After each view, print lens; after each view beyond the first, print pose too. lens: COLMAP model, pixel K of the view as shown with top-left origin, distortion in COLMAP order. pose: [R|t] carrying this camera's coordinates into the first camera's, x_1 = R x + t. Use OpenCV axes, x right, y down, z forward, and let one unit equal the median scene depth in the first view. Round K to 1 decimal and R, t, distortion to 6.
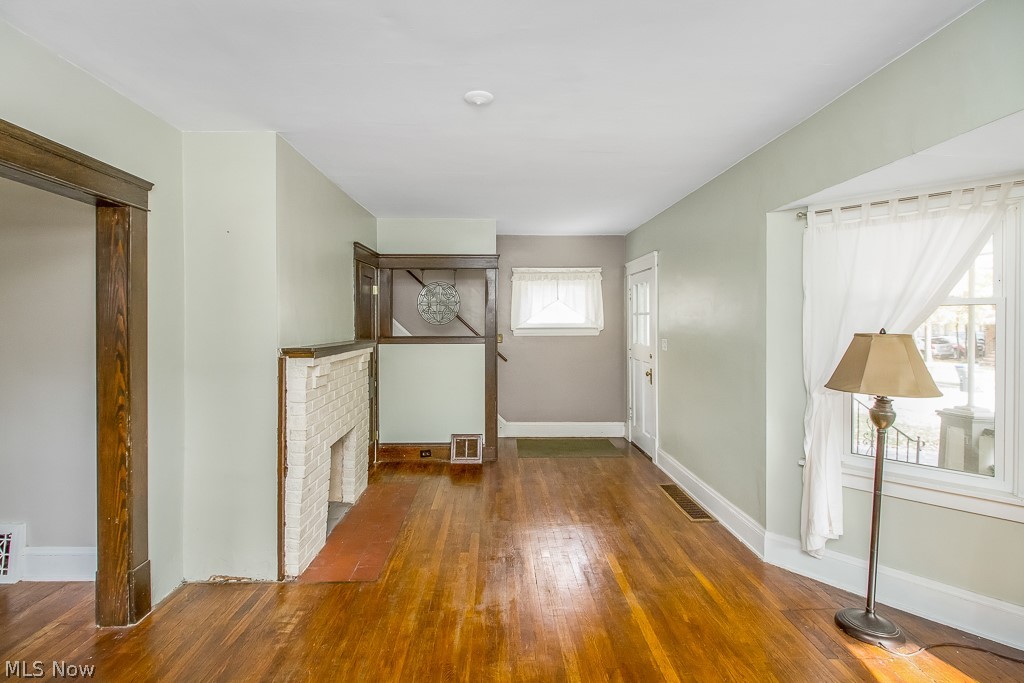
lens RADIAL K [[474.6, 0, 507.8], [0, 474.6, 333.7], [0, 0, 1]] dist [0.000093, -0.000781]
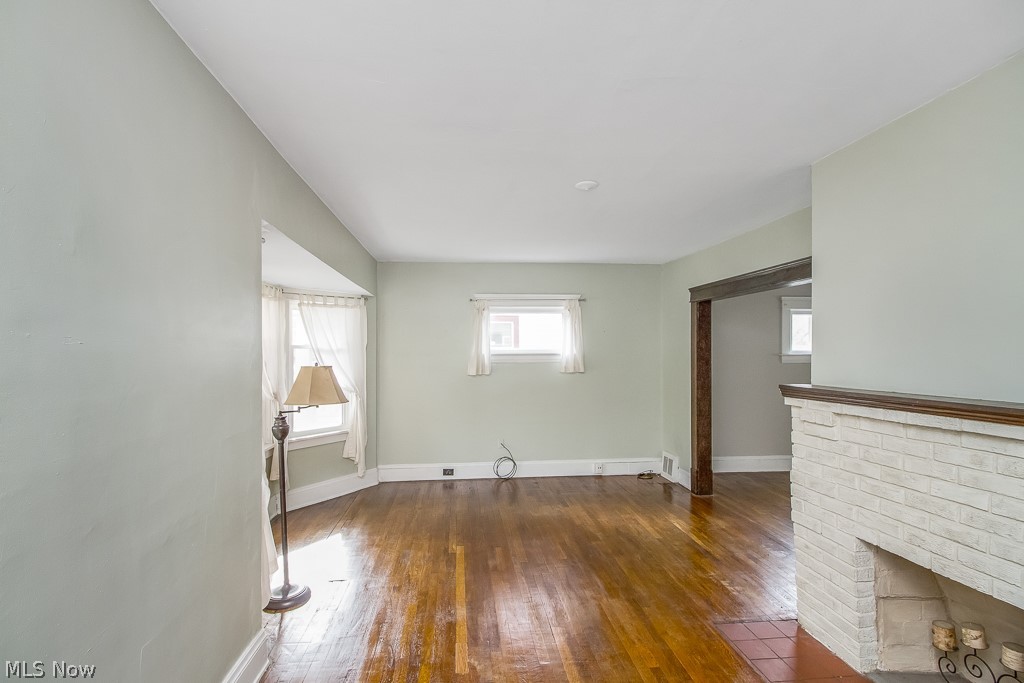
lens RADIAL K [[474.6, 0, 507.8], [0, 474.6, 333.7], [0, 0, 1]] dist [0.000093, -0.000781]
pose [[-0.996044, -0.000575, -0.088863, 0.274054], [-0.000110, 0.999986, -0.005244, -0.084207], [0.088865, -0.005213, -0.996030, 2.272585]]
